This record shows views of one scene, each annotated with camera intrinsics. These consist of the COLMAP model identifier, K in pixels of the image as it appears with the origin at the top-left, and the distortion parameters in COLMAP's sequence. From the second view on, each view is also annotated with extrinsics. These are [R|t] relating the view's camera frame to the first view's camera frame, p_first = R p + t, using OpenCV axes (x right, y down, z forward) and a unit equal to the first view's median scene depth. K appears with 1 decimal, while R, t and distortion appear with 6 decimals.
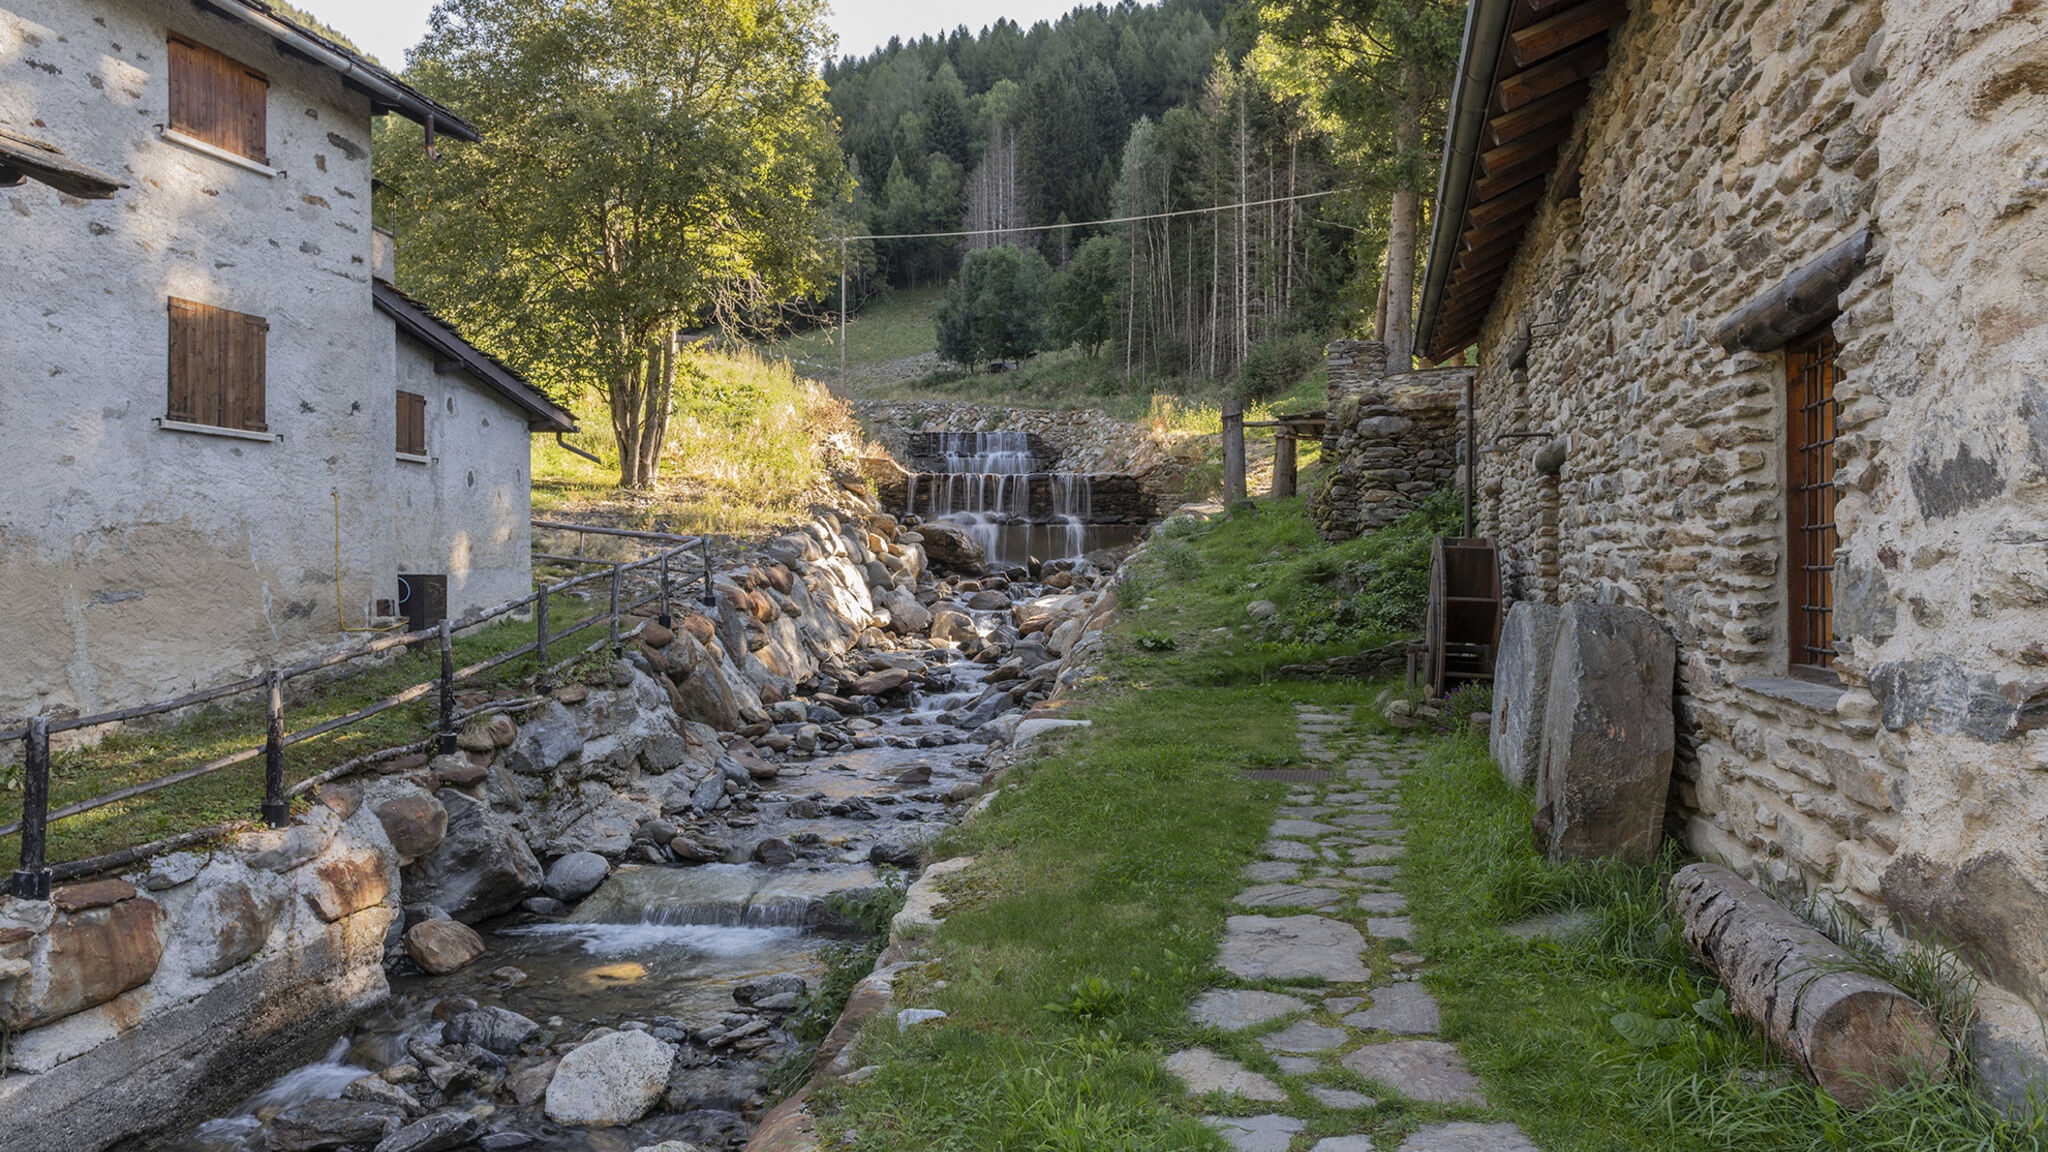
lens RADIAL K [[1338.4, 0, 1024.0], [0, 1338.4, 576.0], [0, 0, 1]] dist [0.007106, 0.001525]
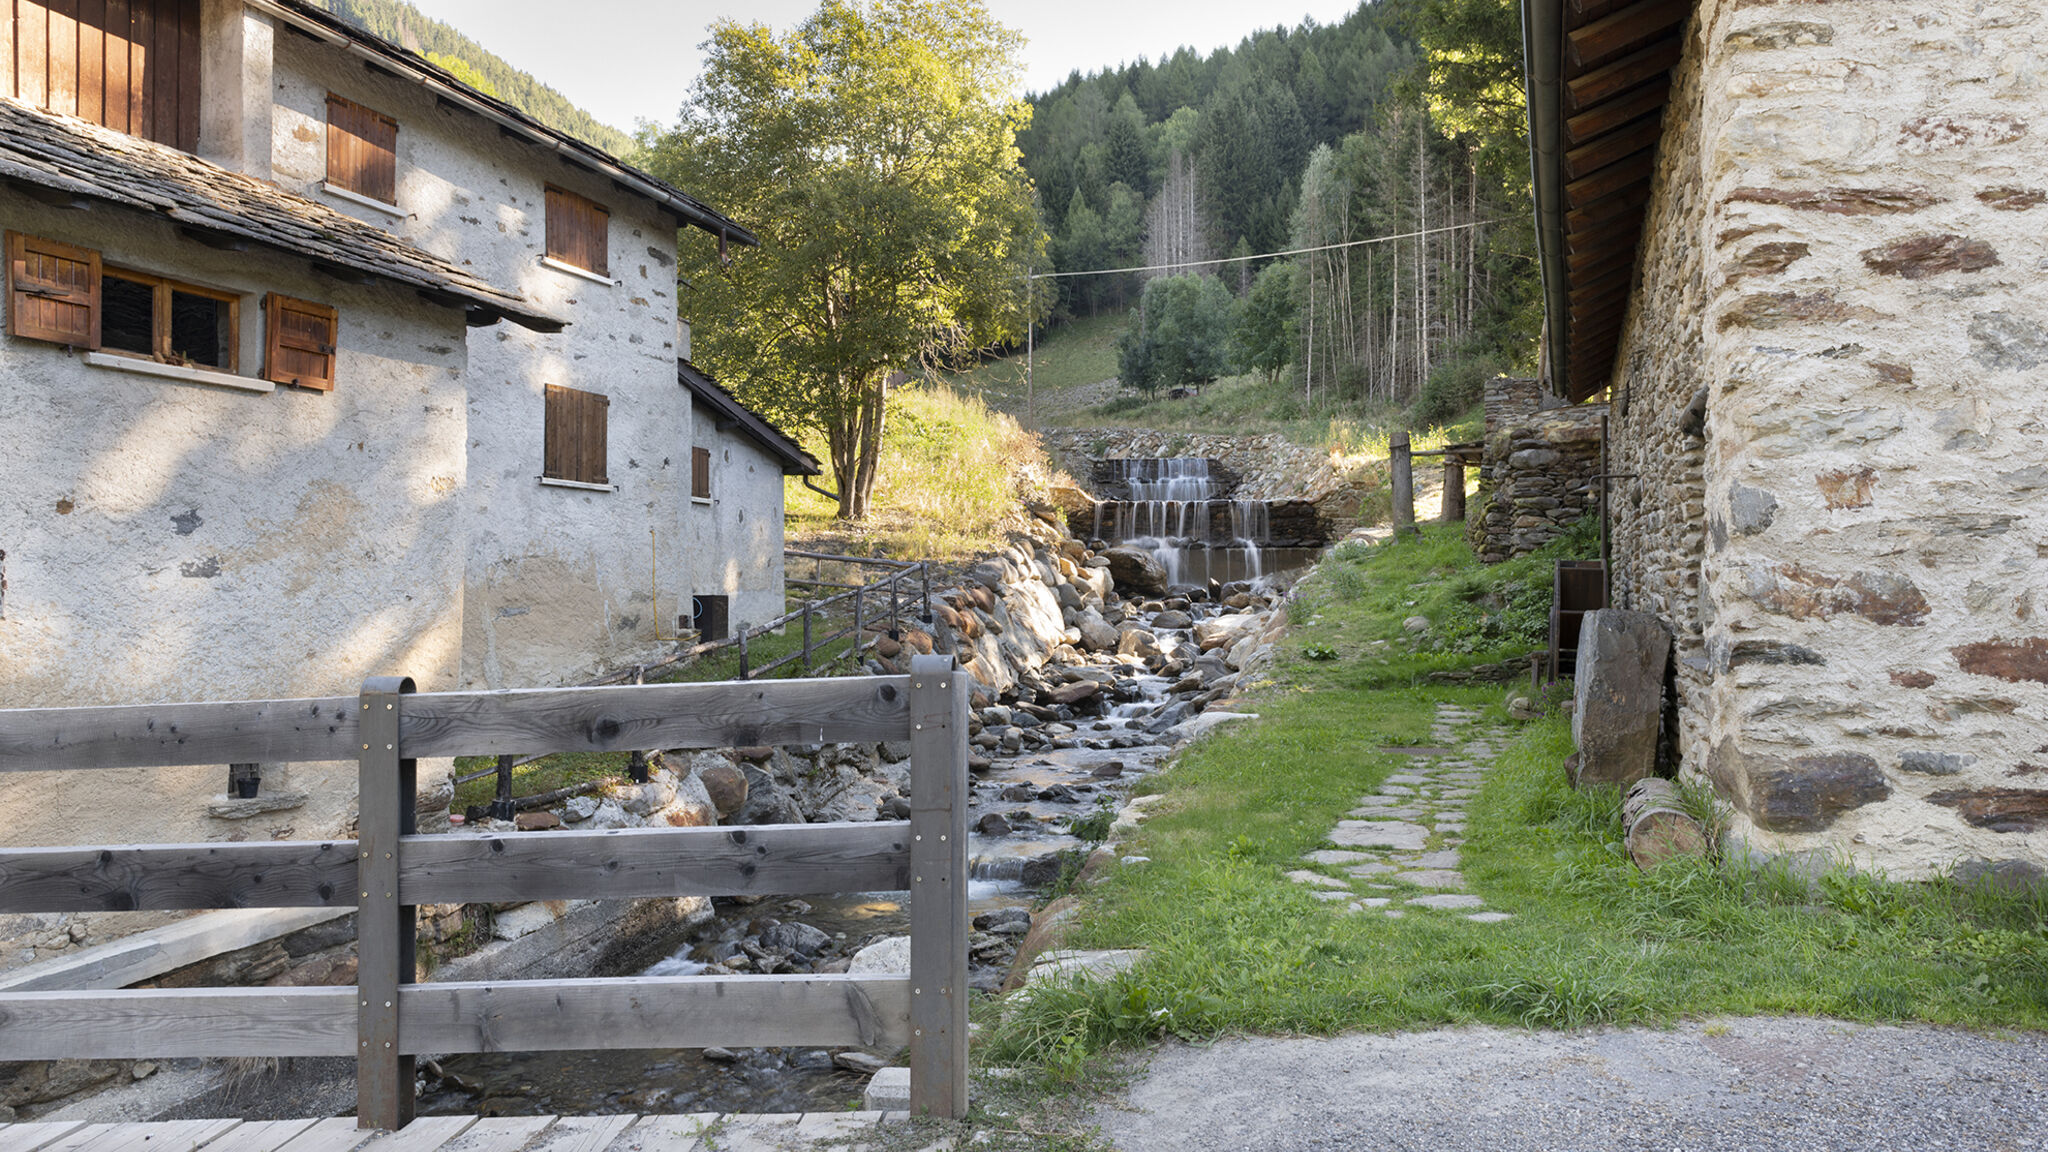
lens RADIAL K [[1338.4, 0, 1024.0], [0, 1338.4, 576.0], [0, 0, 1]] dist [0.007106, 0.001525]
pose [[0.990880, -0.005003, -0.134654, 0.002083], [0.002703, 0.999847, -0.017265, 0.002441], [0.134720, 0.016743, 0.990742, -0.136756]]
